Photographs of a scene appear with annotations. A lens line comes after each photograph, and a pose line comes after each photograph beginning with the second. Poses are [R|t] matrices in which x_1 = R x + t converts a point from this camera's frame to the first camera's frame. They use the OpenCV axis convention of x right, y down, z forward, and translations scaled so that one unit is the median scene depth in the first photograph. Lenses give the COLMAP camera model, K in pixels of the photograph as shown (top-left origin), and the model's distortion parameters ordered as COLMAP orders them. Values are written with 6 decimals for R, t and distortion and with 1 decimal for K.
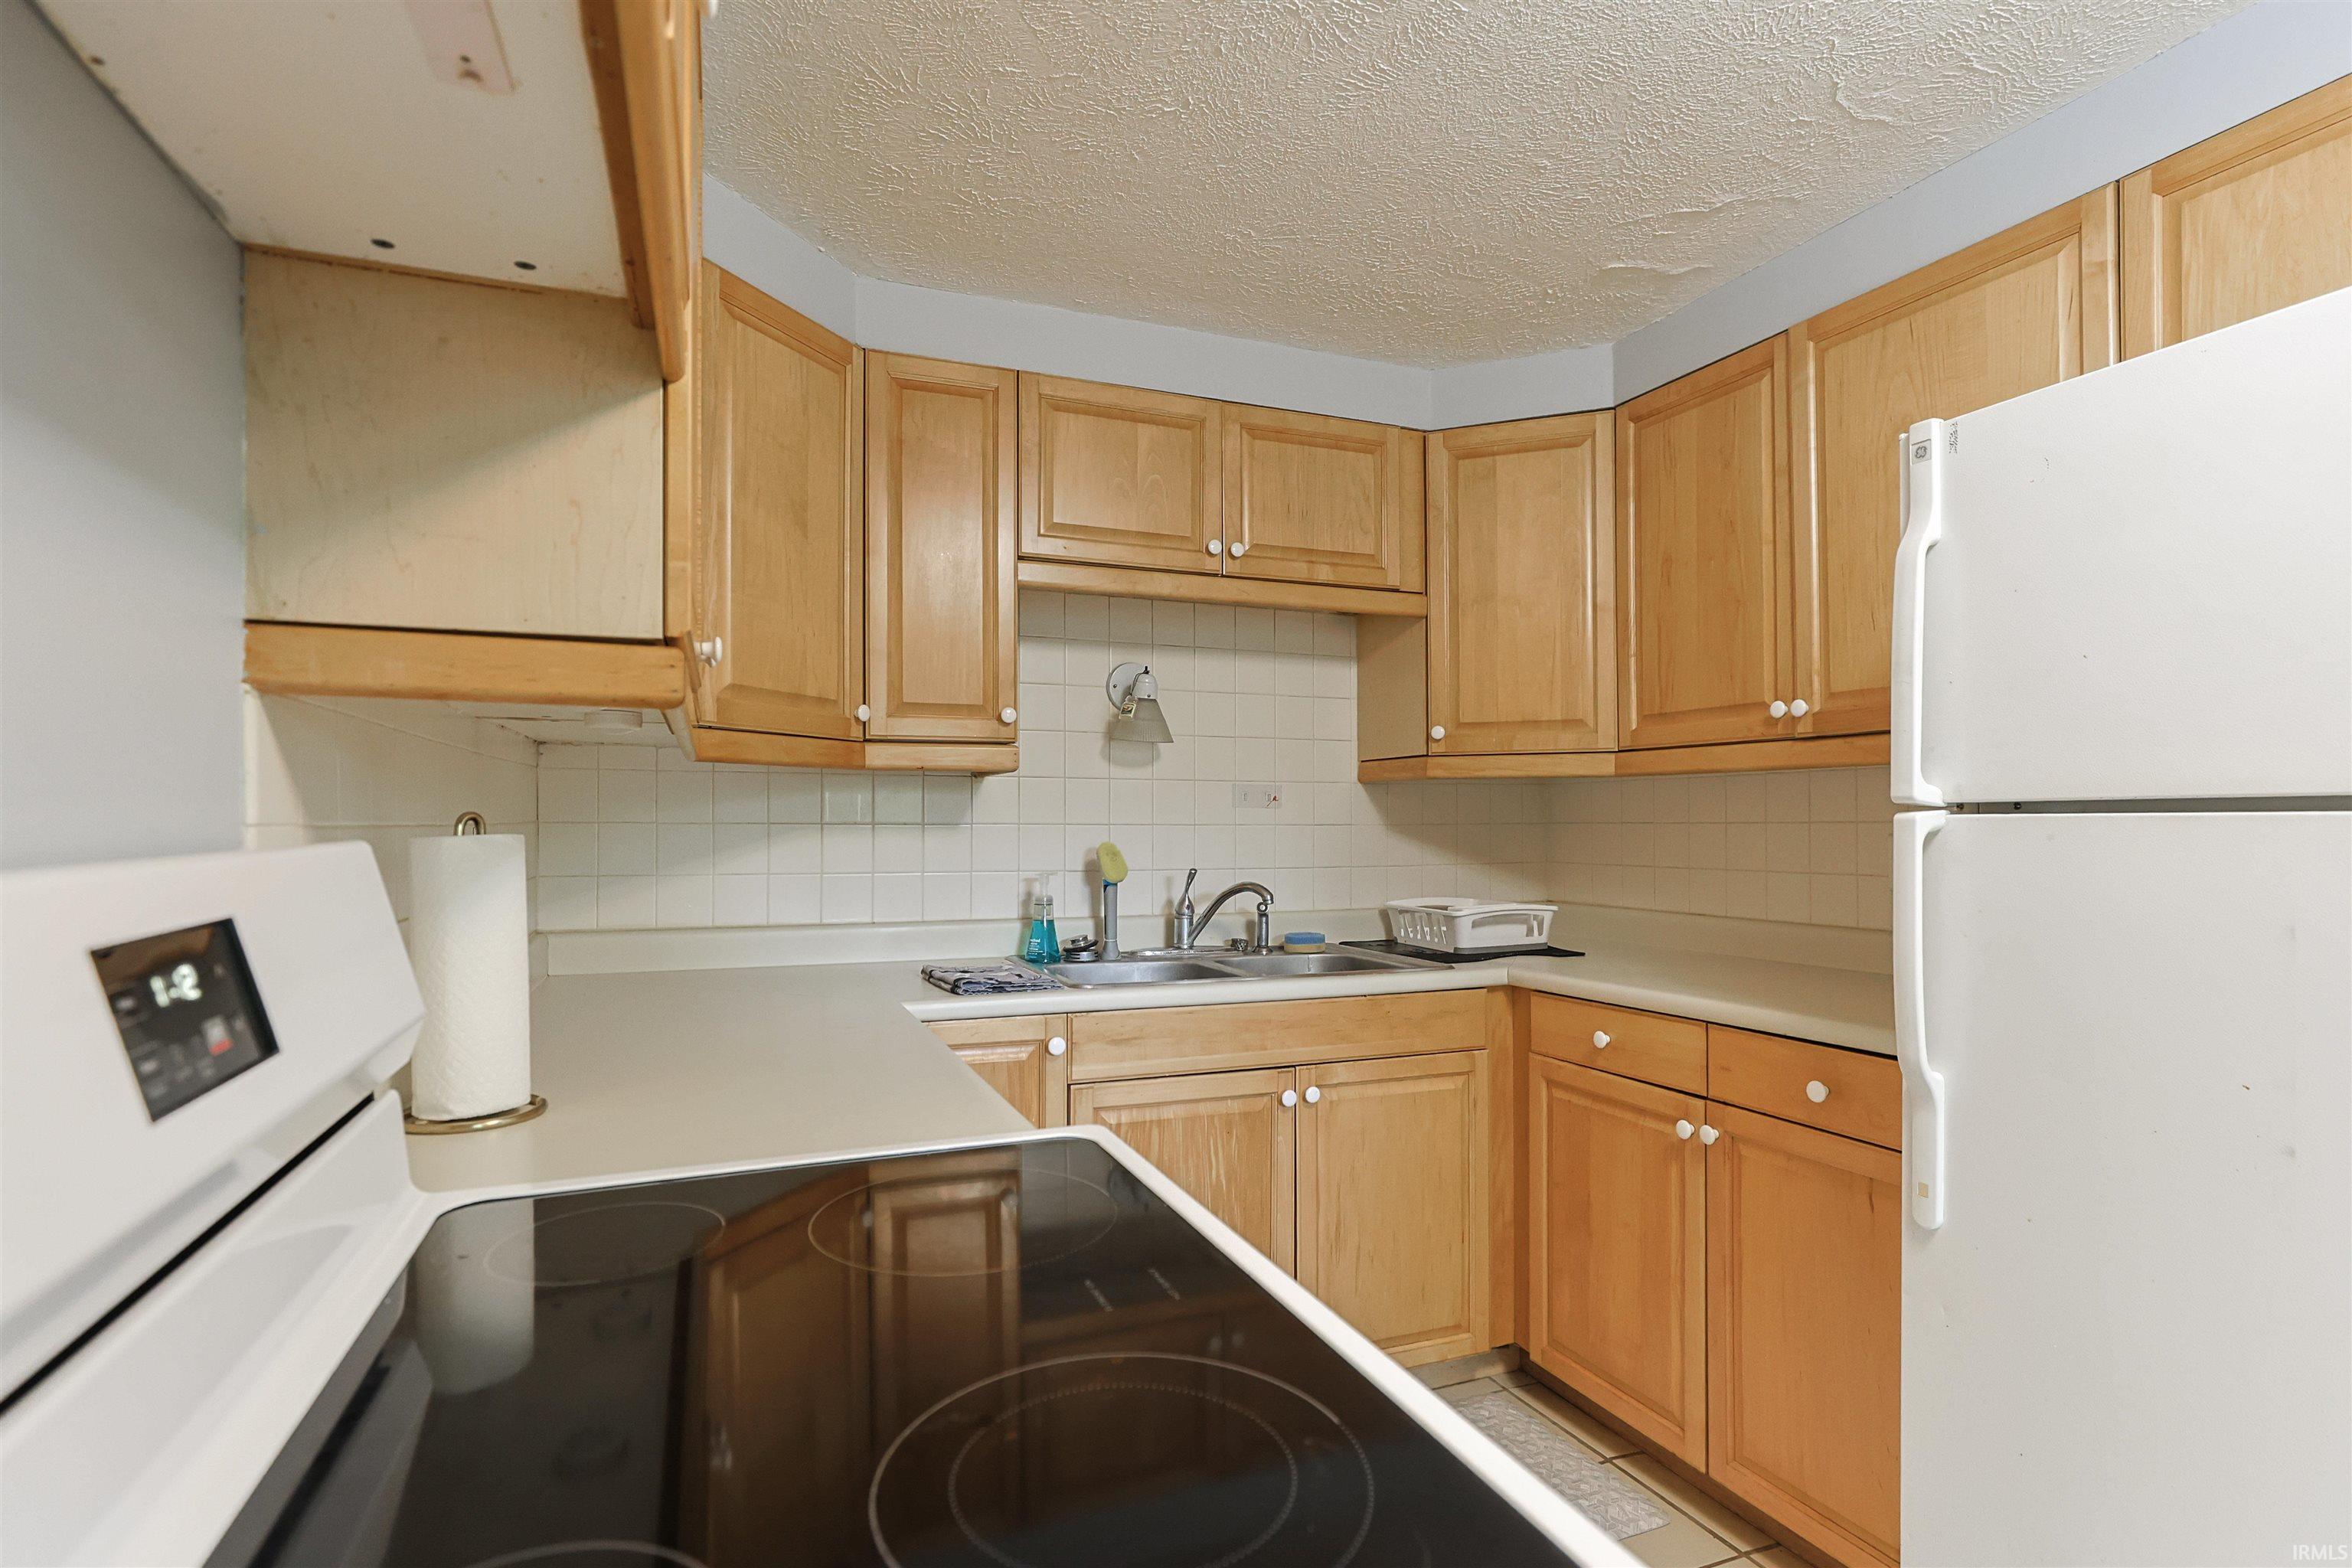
lens RADIAL K [[1122.9, 0, 1149.9], [0, 1122.9, 823.3], [0, 0, 1]] dist [-0.018701, 0.011116]
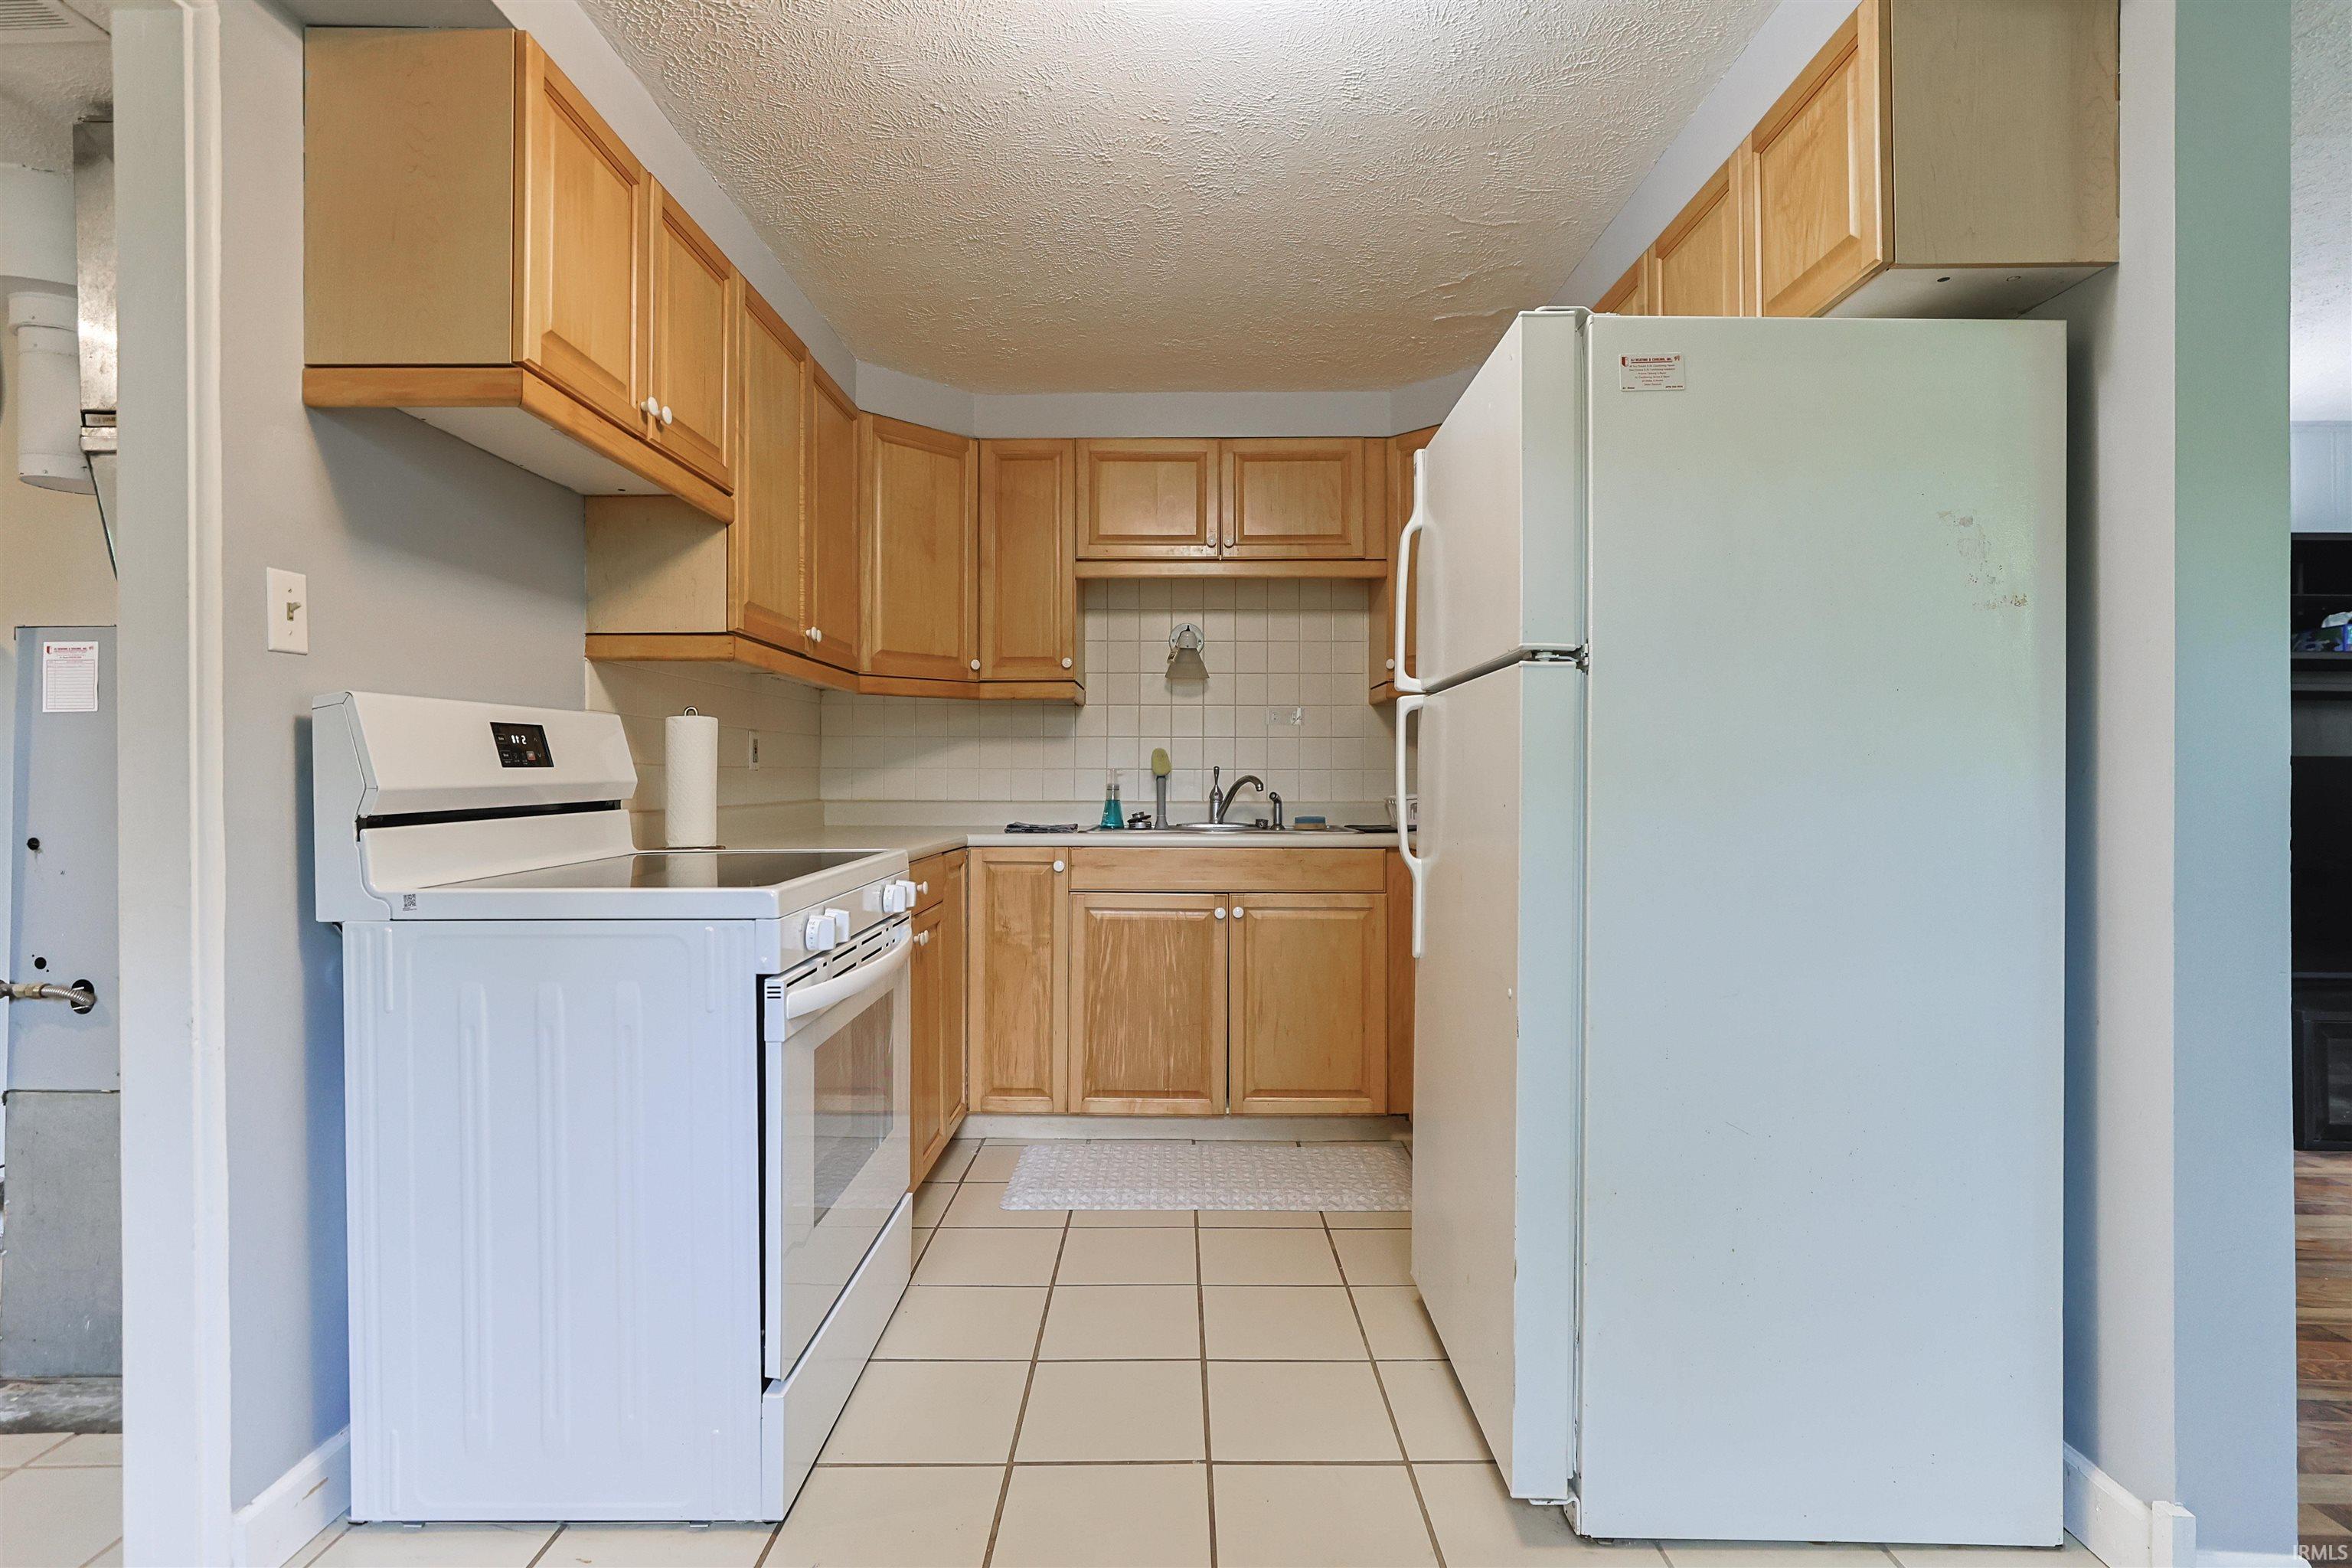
lens RADIAL K [[1122.9, 0, 1179.9], [0, 1122.9, 775.5], [0, 0, 1]] dist [-0.018701, 0.011116]
pose [[0.929584, -0.002365, -0.368602, 0.608907], [0.000117, 0.999981, -0.006122, 0.070810], [0.368610, 0.005647, 0.929567, -0.392296]]
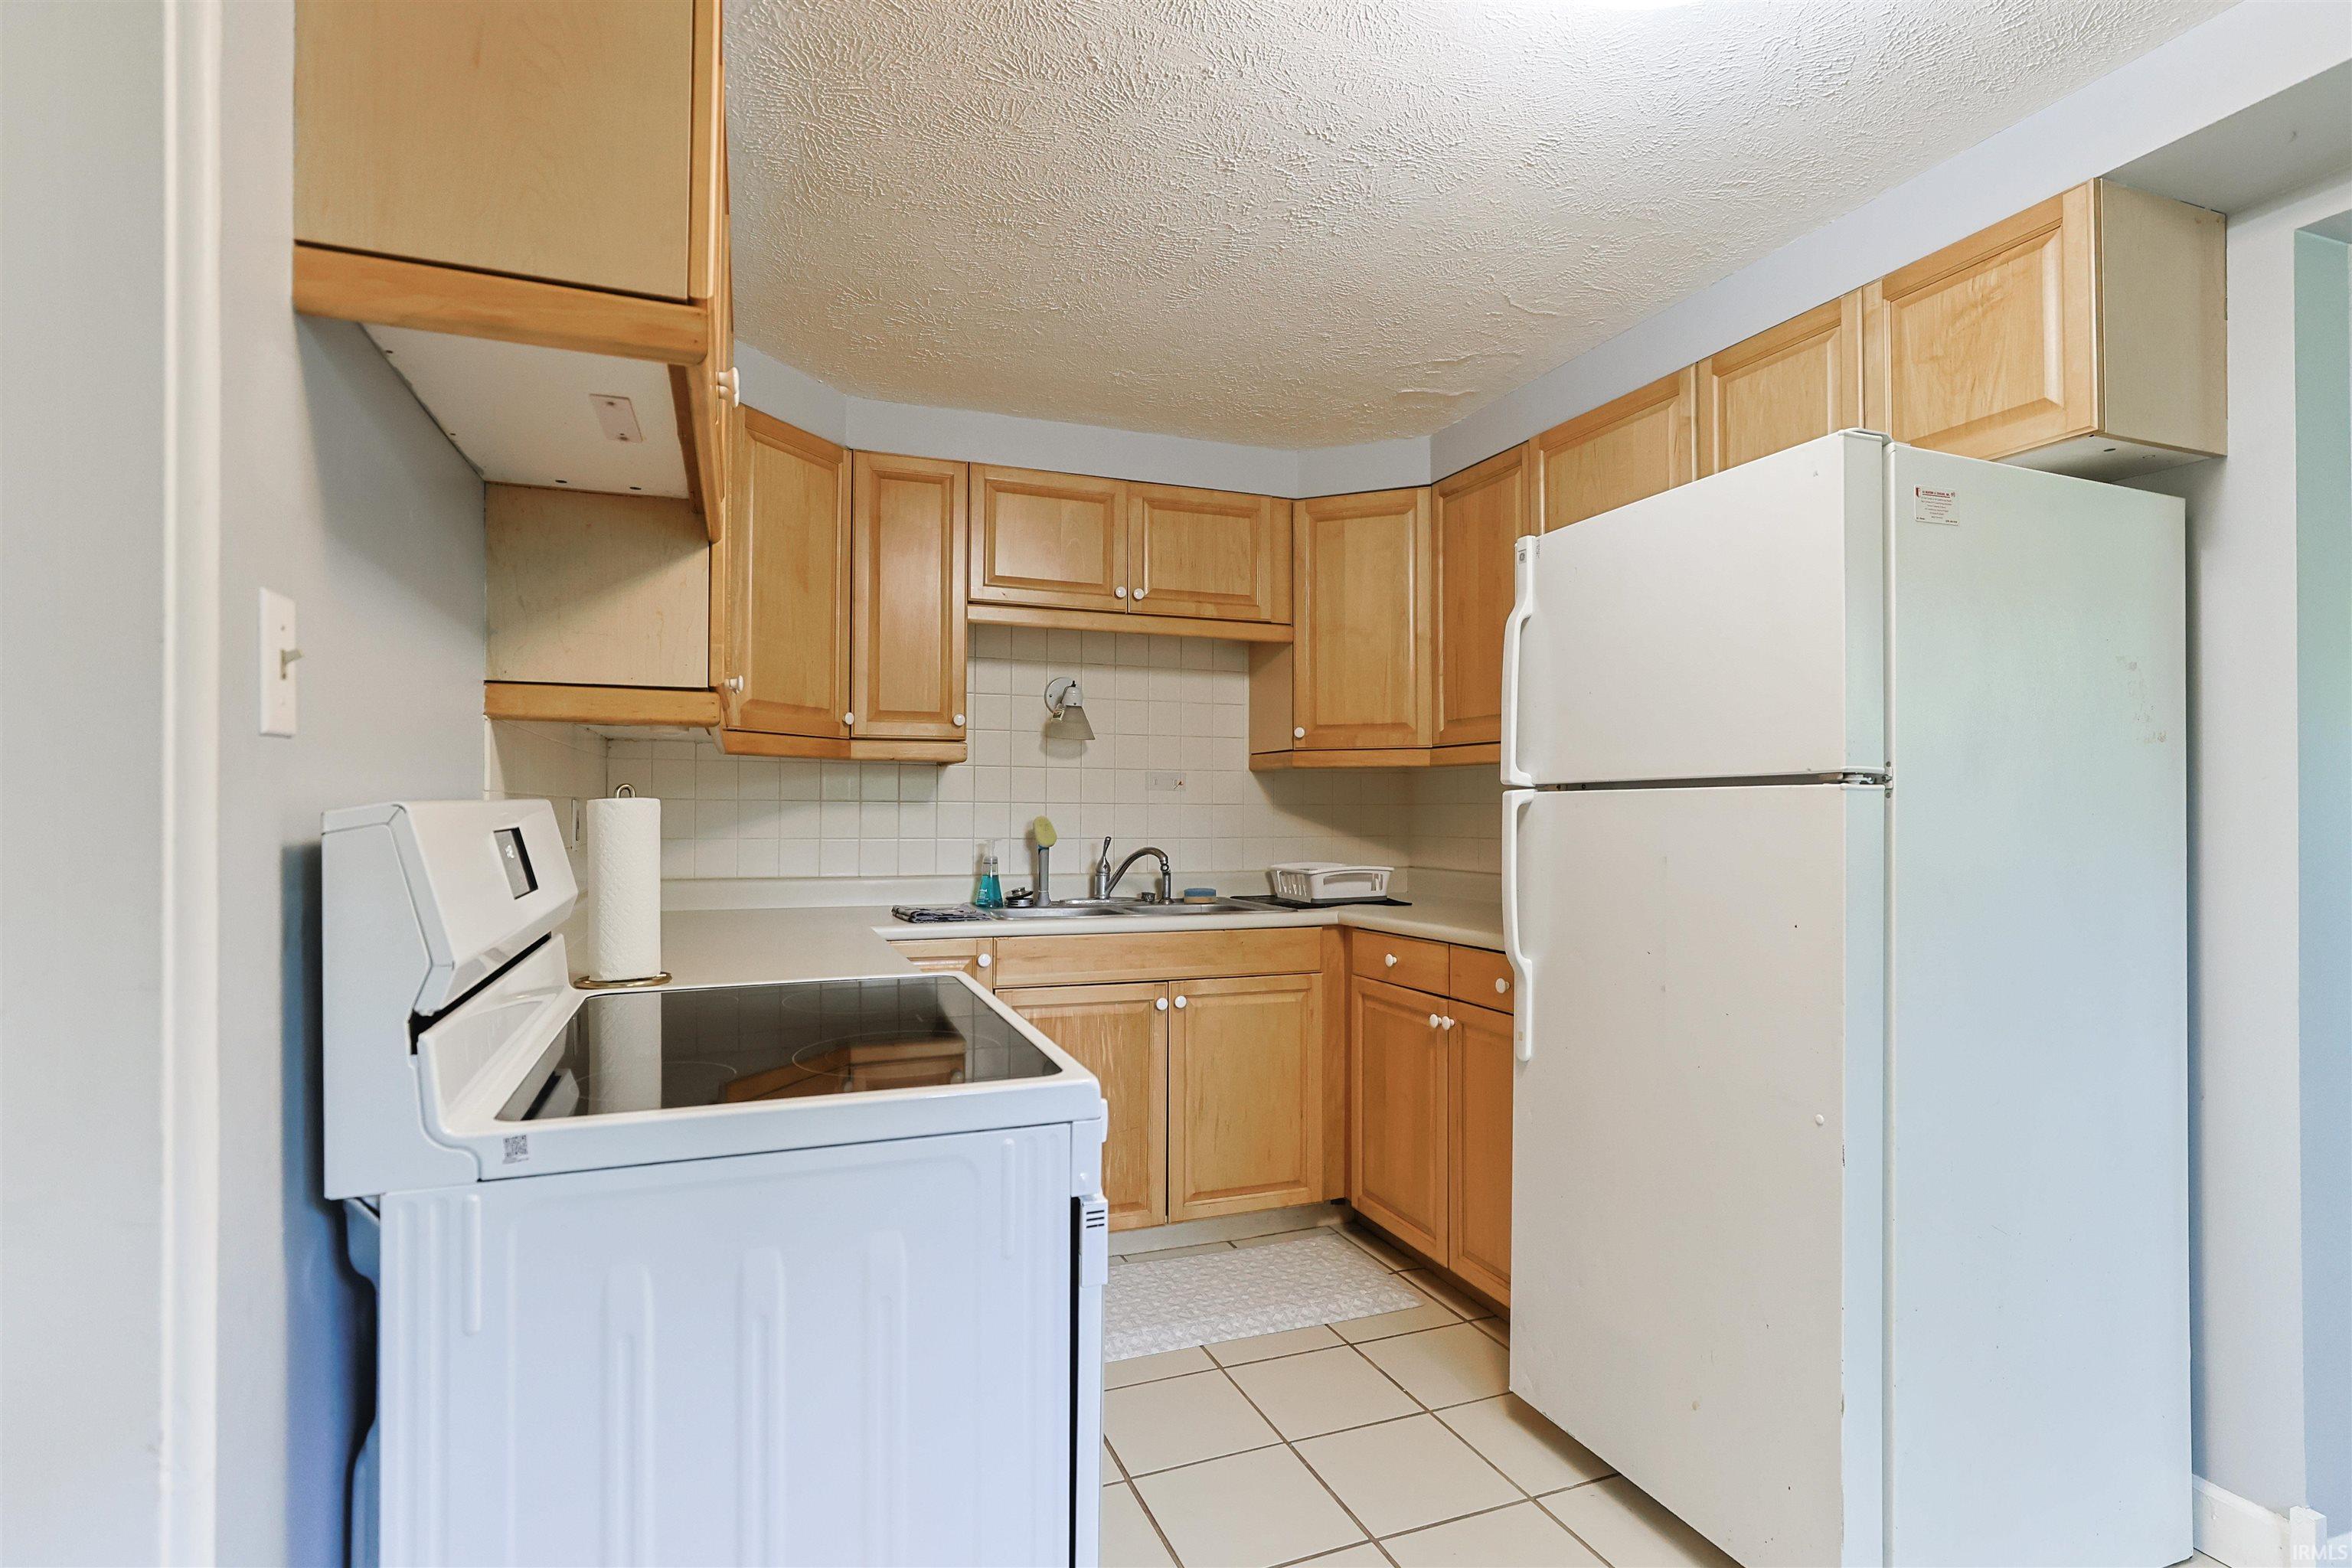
lens RADIAL K [[1122.9, 0, 1183.0], [0, 1122.9, 795.8], [0, 0, 1]] dist [-0.018701, 0.011116]
pose [[0.999991, 0.002904, 0.003100, 0.141591], [-0.002857, 0.999883, -0.015048, 0.014140], [-0.003143, 0.015039, 0.999882, -0.349437]]
